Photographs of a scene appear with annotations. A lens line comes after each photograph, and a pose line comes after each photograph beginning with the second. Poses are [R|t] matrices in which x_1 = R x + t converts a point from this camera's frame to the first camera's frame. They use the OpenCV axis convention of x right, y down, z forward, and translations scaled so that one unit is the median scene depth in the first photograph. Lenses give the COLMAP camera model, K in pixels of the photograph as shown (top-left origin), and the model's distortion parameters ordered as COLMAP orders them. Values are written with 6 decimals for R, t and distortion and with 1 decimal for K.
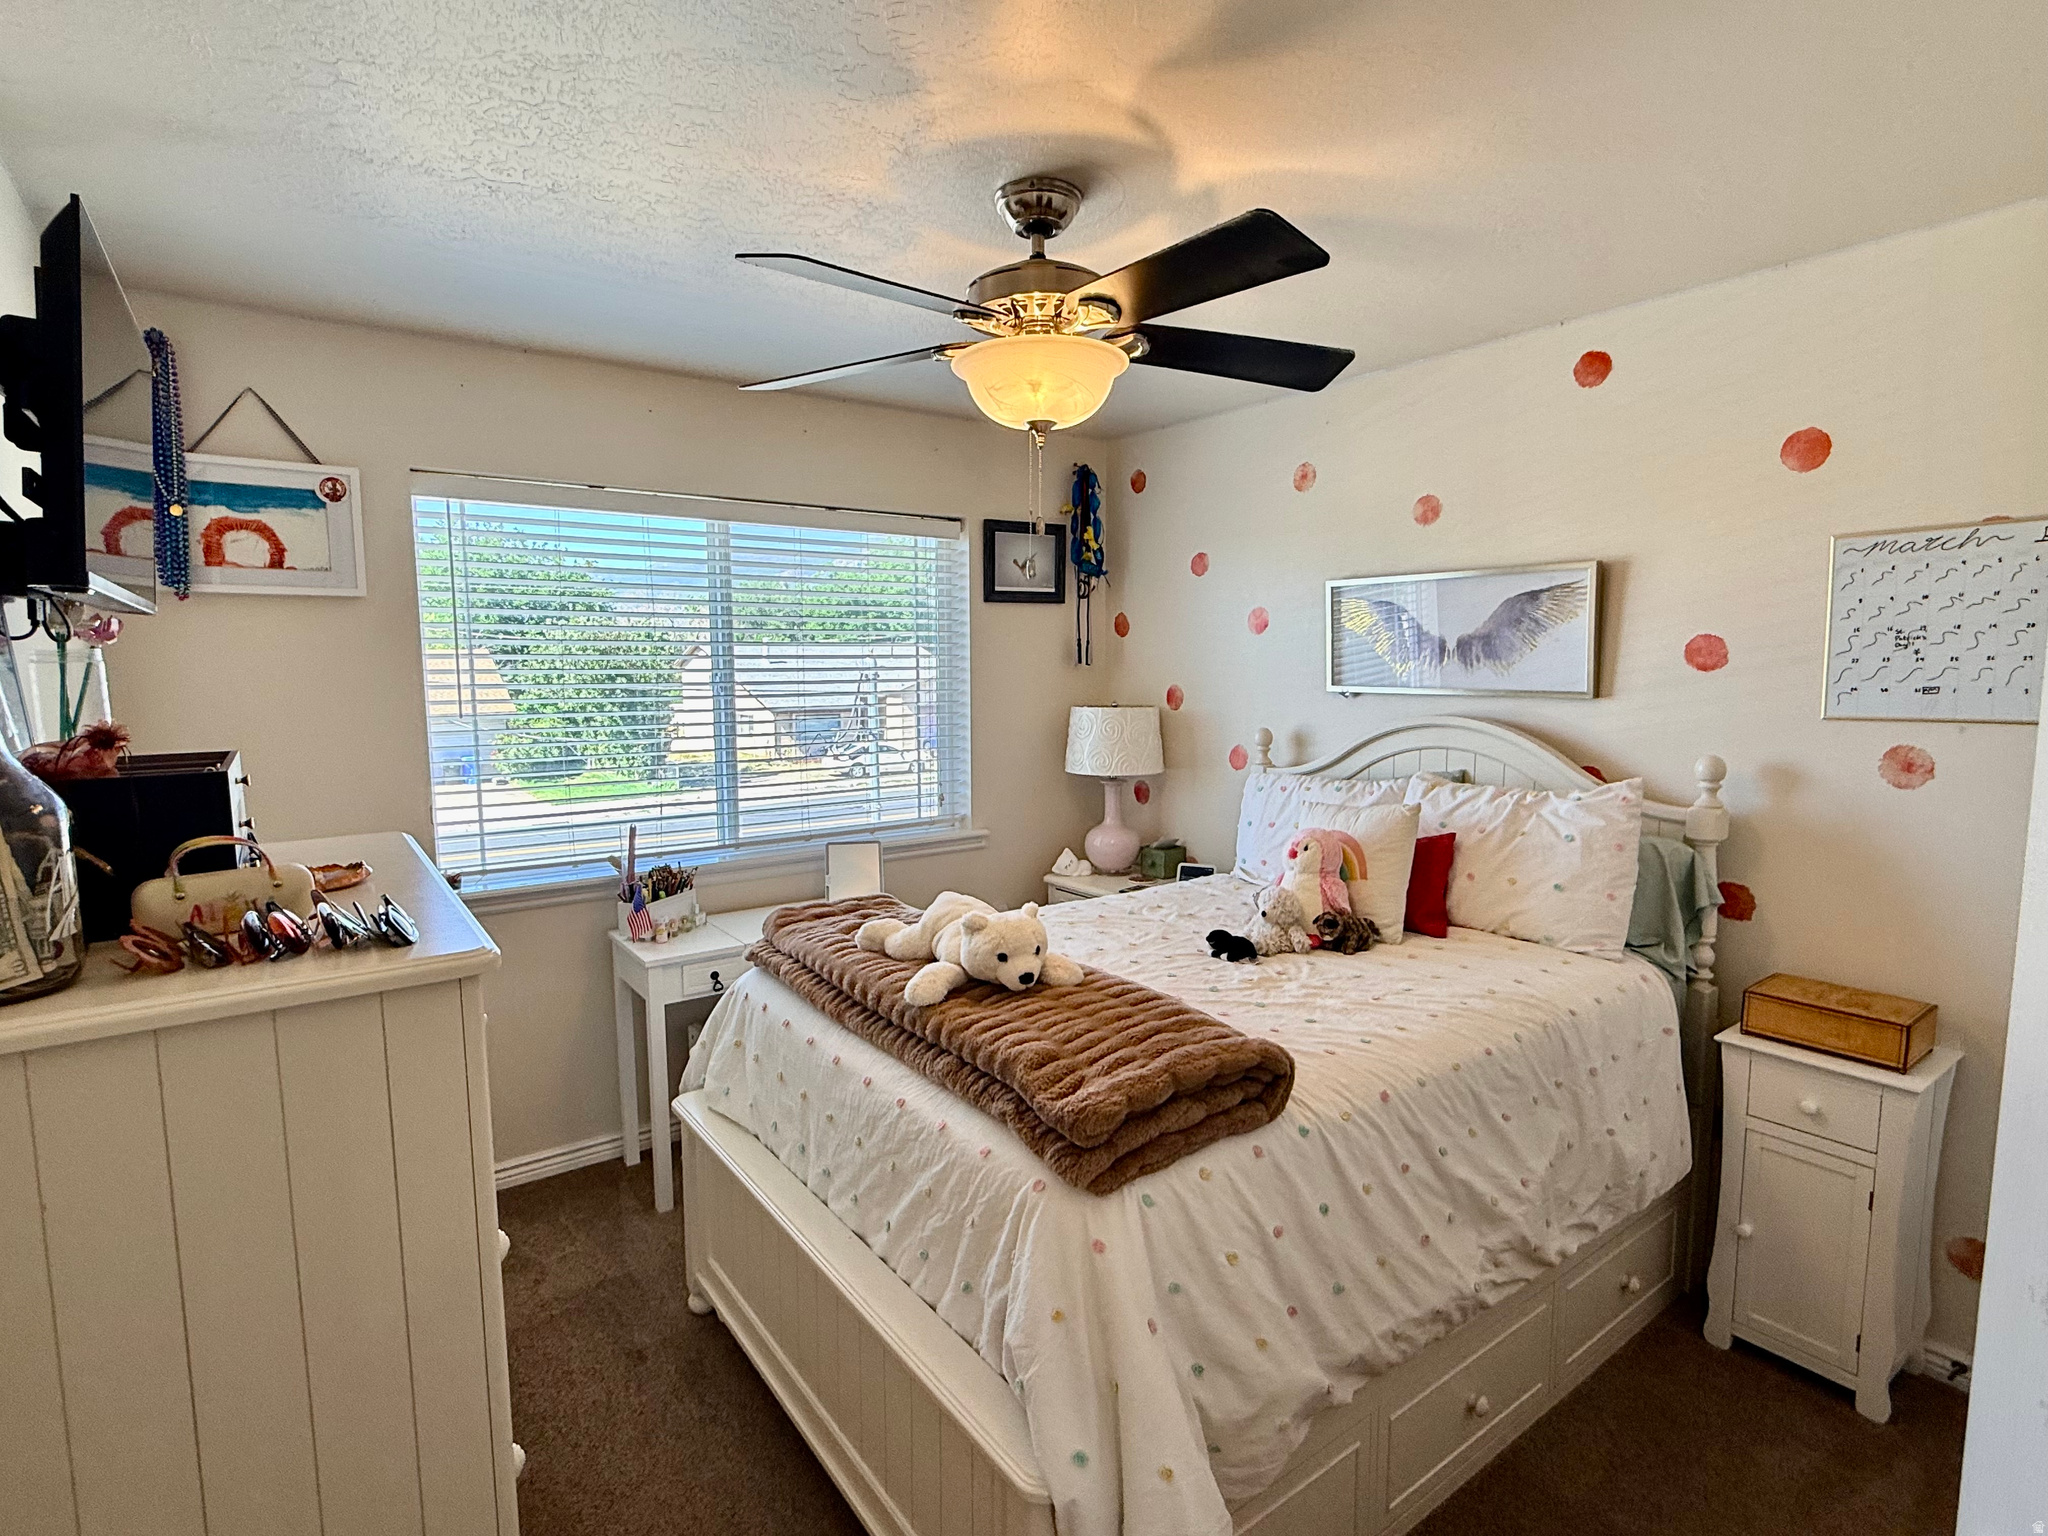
lens RADIAL K [[1027.7, 0, 1017.1], [0, 1027.7, 767.2], [0, 0, 1]] dist [-0.001428, 0.000820]
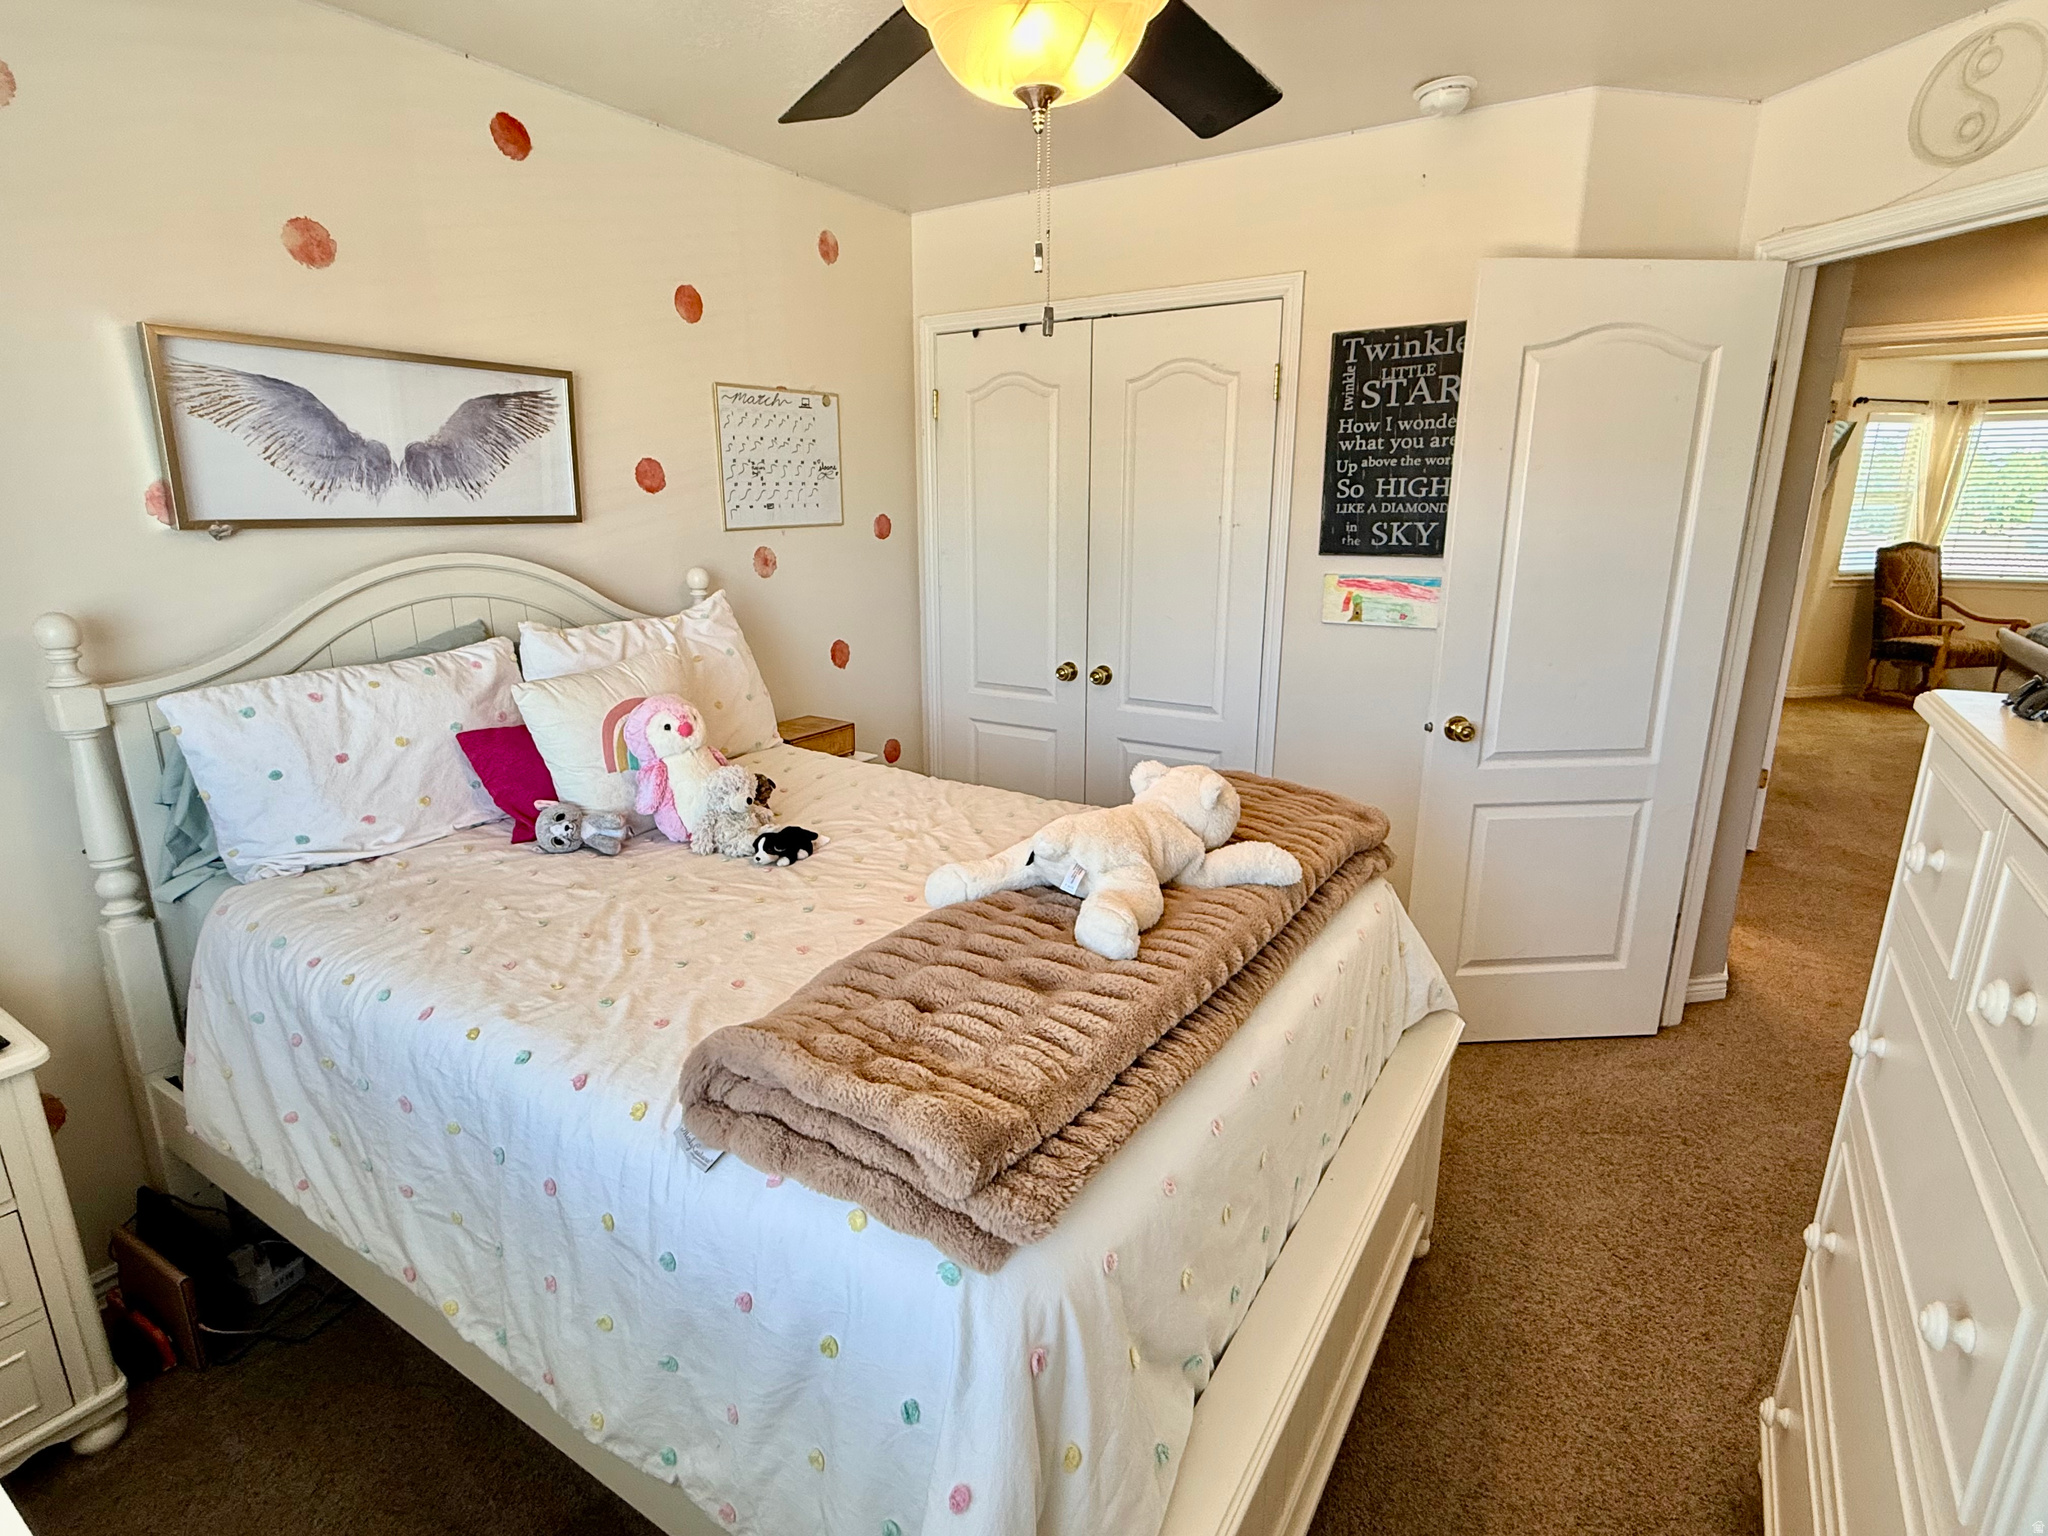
lens RADIAL K [[1027.7, 0, 1017.1], [0, 1027.7, 767.2], [0, 0, 1]] dist [-0.001428, 0.000820]
pose [[-0.362380, -0.226613, 0.904062, -0.500108], [0.103694, 0.954167, 0.280736, -0.075540], [-0.926244, 0.195479, -0.322272, 0.974213]]
